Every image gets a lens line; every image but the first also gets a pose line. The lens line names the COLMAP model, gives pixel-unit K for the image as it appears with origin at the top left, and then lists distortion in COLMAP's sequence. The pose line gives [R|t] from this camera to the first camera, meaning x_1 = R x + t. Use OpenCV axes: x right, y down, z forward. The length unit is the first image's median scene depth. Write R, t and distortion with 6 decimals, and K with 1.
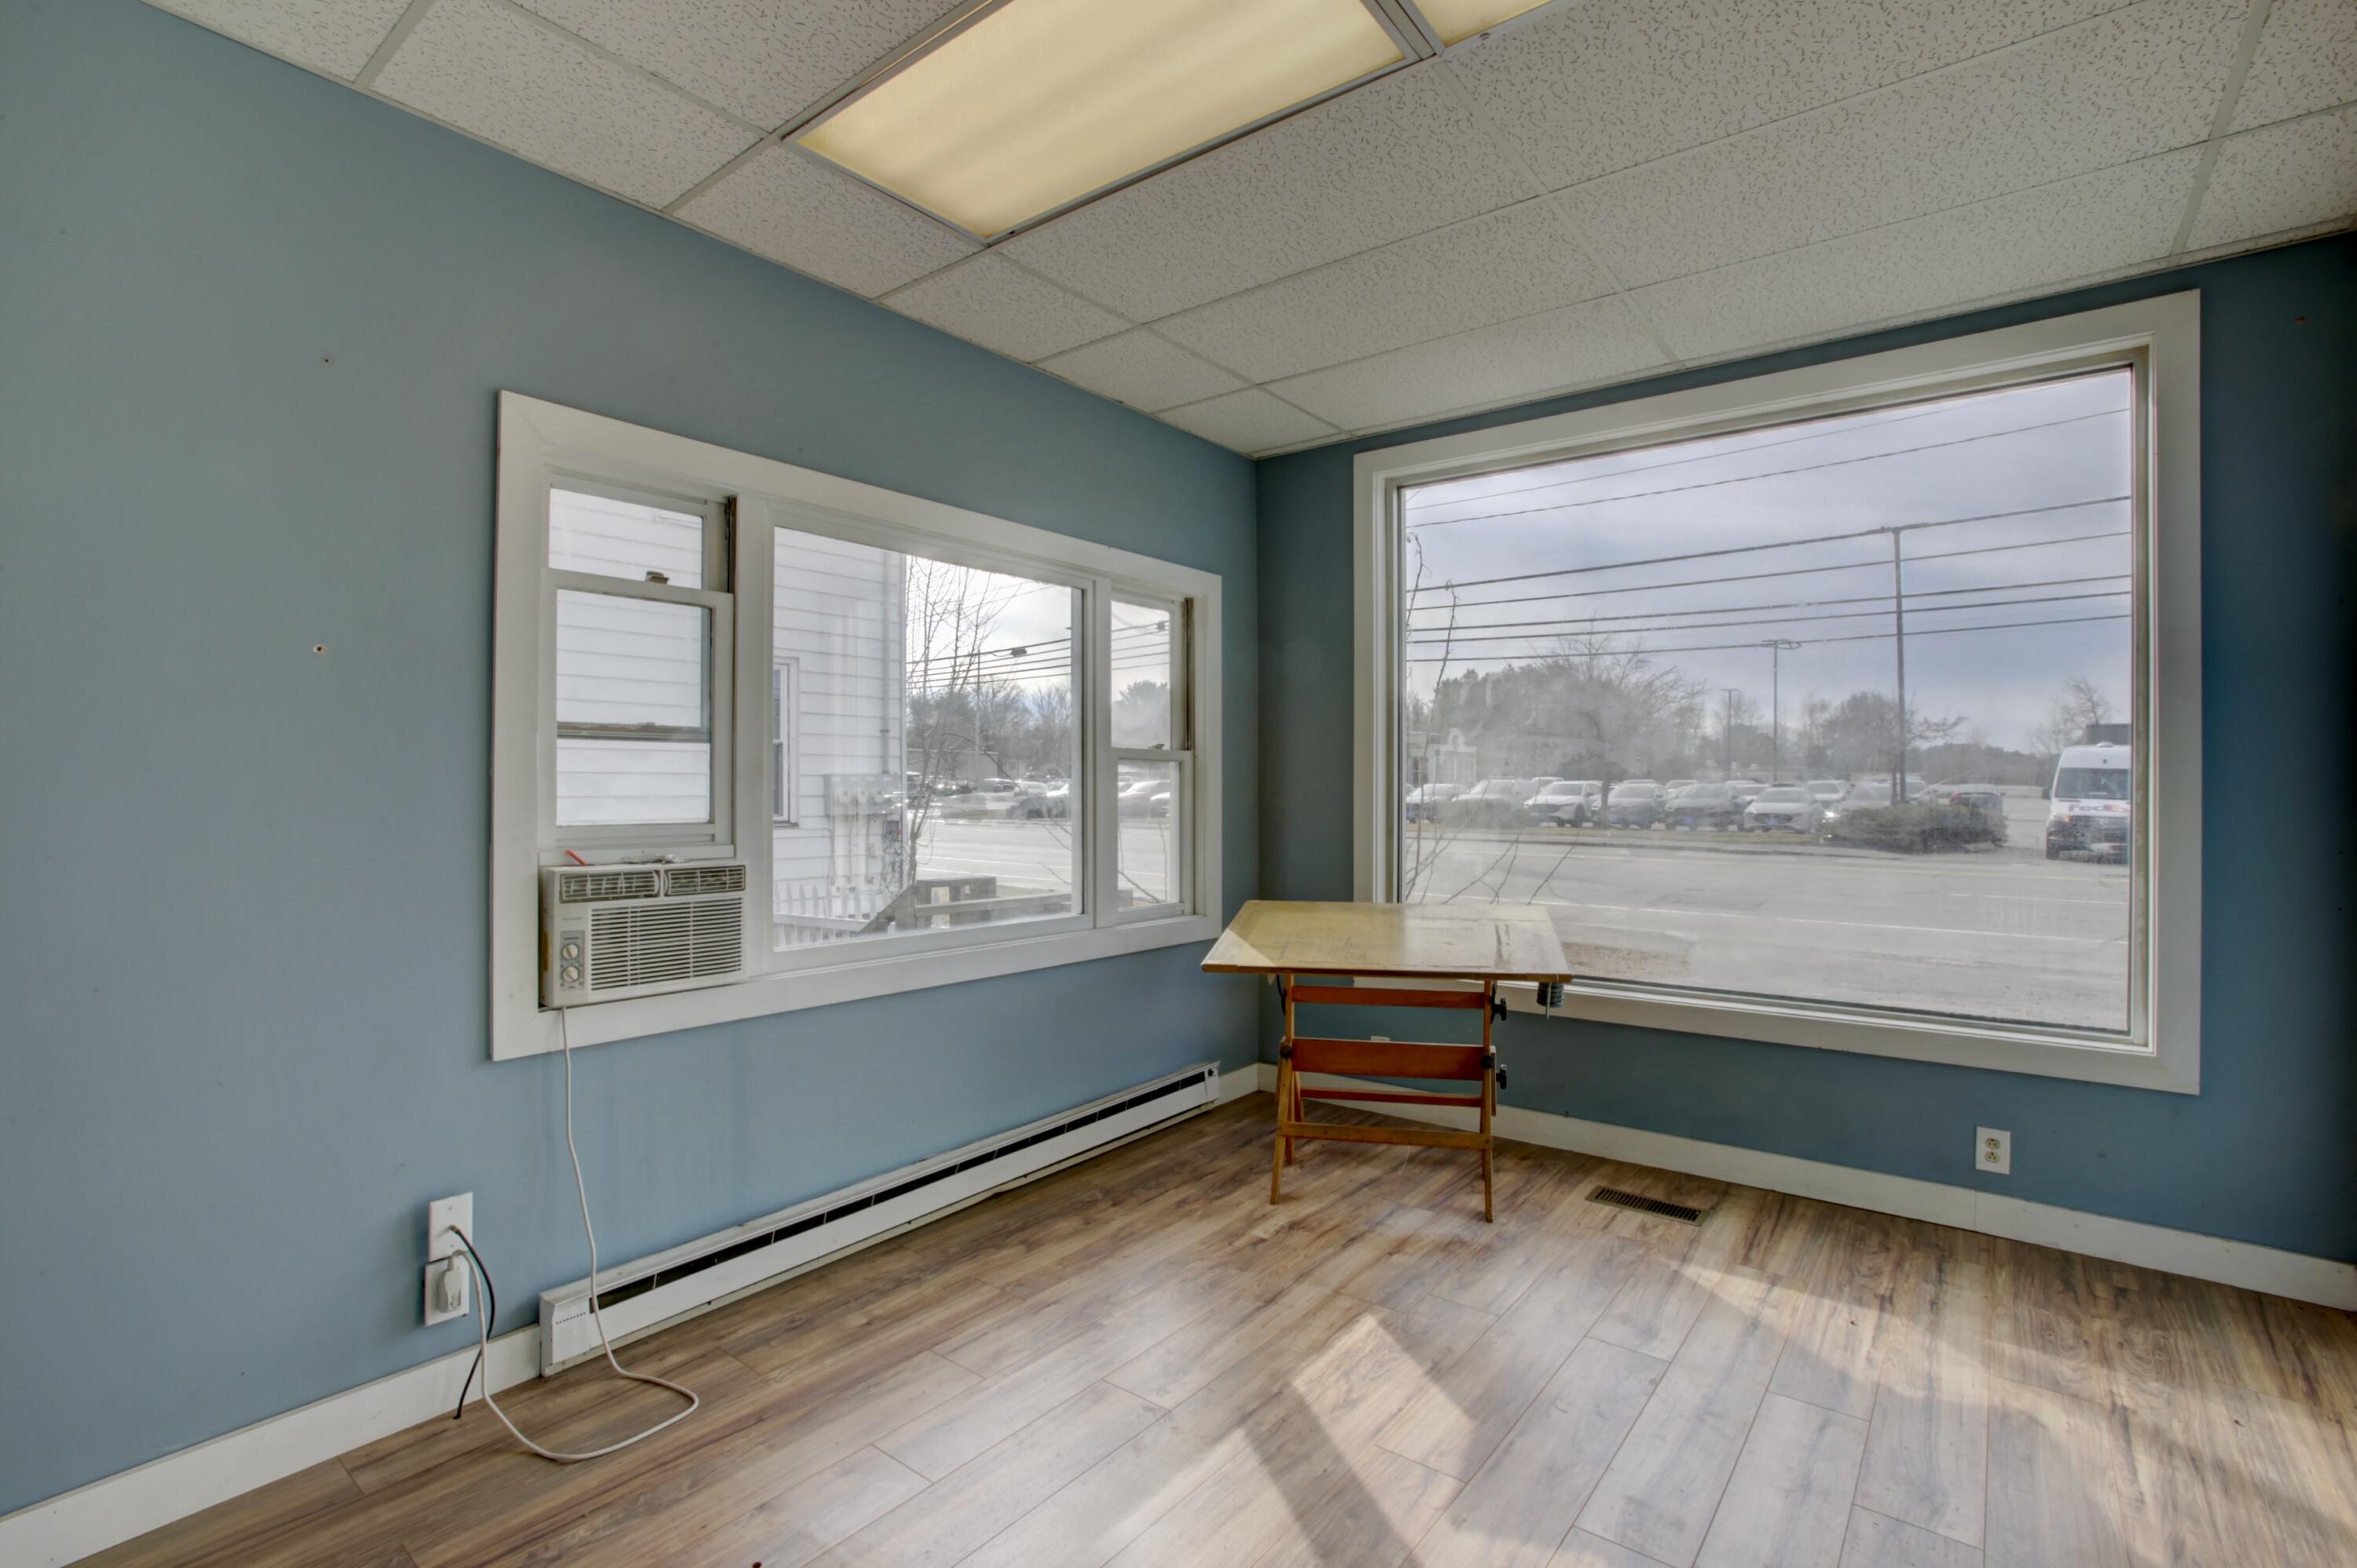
lens RADIAL K [[1076.9, 0, 1178.5], [0, 1076.9, 784.0], [0, 0, 1]] dist [-0.056690, 0.024466]
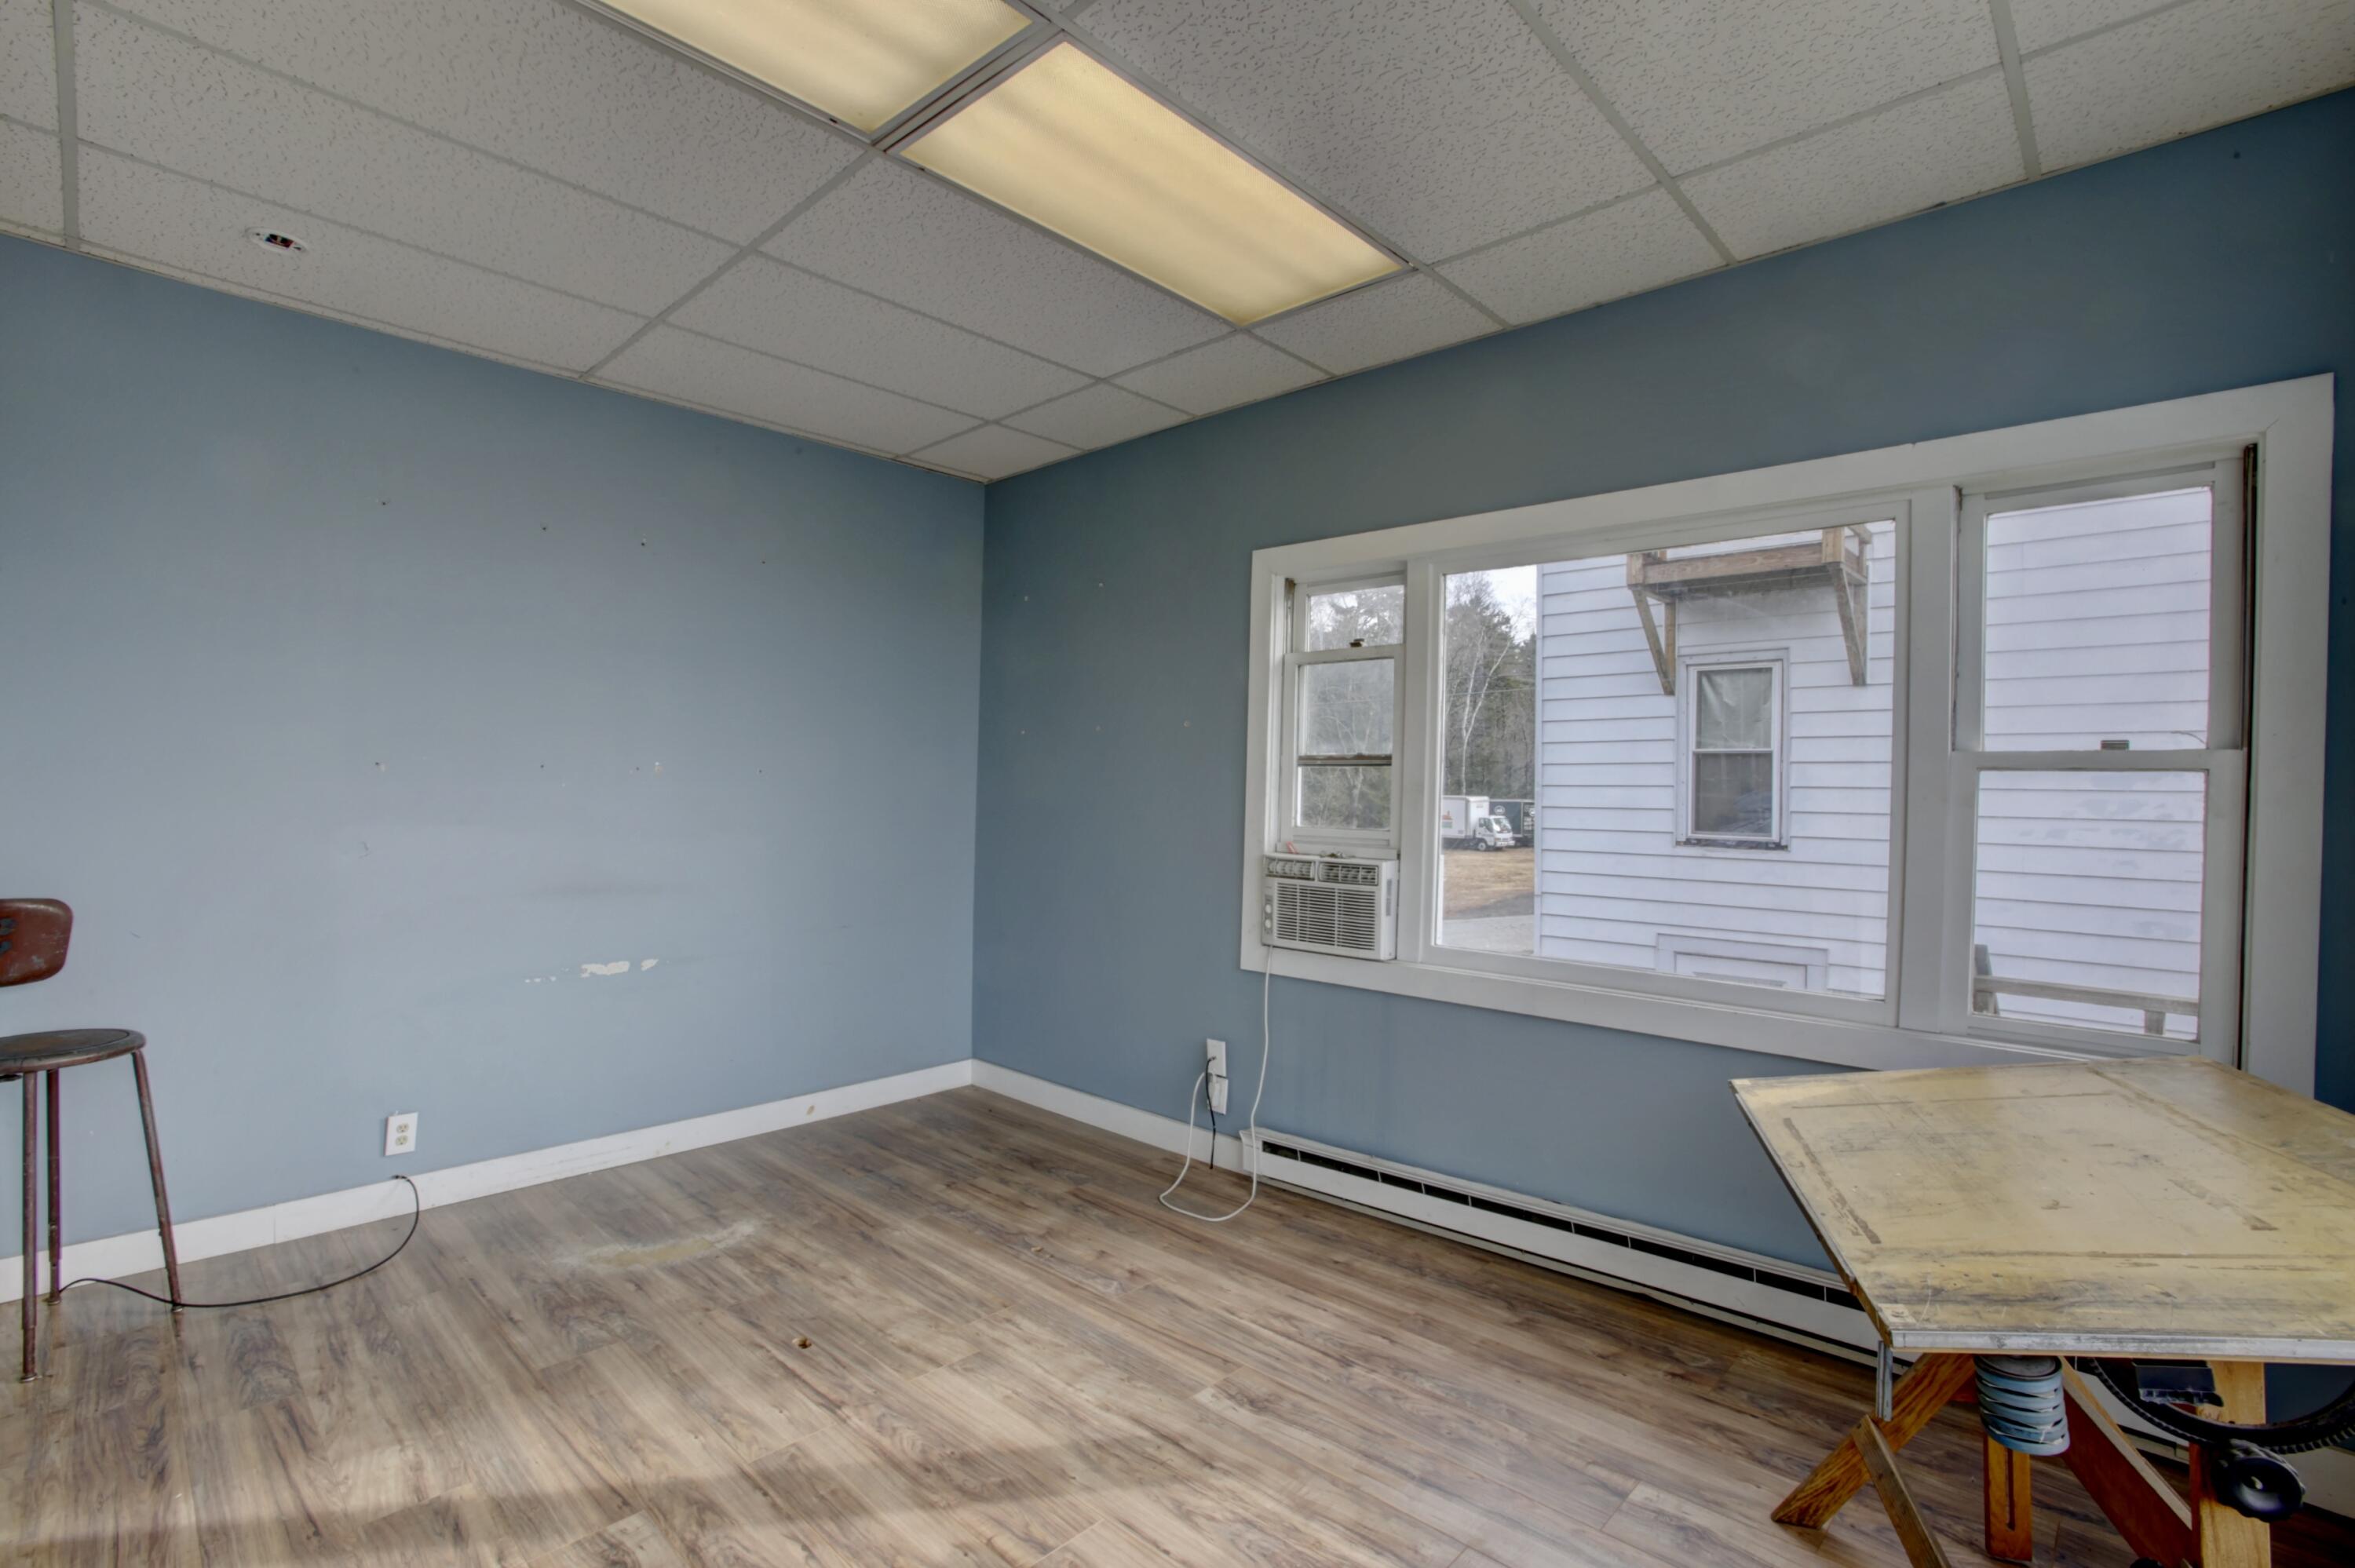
lens RADIAL K [[1075.9, 0, 1177.5], [0, 1075.9, 784.0], [0, 0, 1]] dist [-0.056690, 0.024466]
pose [[-0.088377, -0.006422, -0.996066, 0.847854], [-0.004861, 0.999970, -0.006016, -0.009711], [0.996075, 0.004310, -0.088406, 0.877733]]
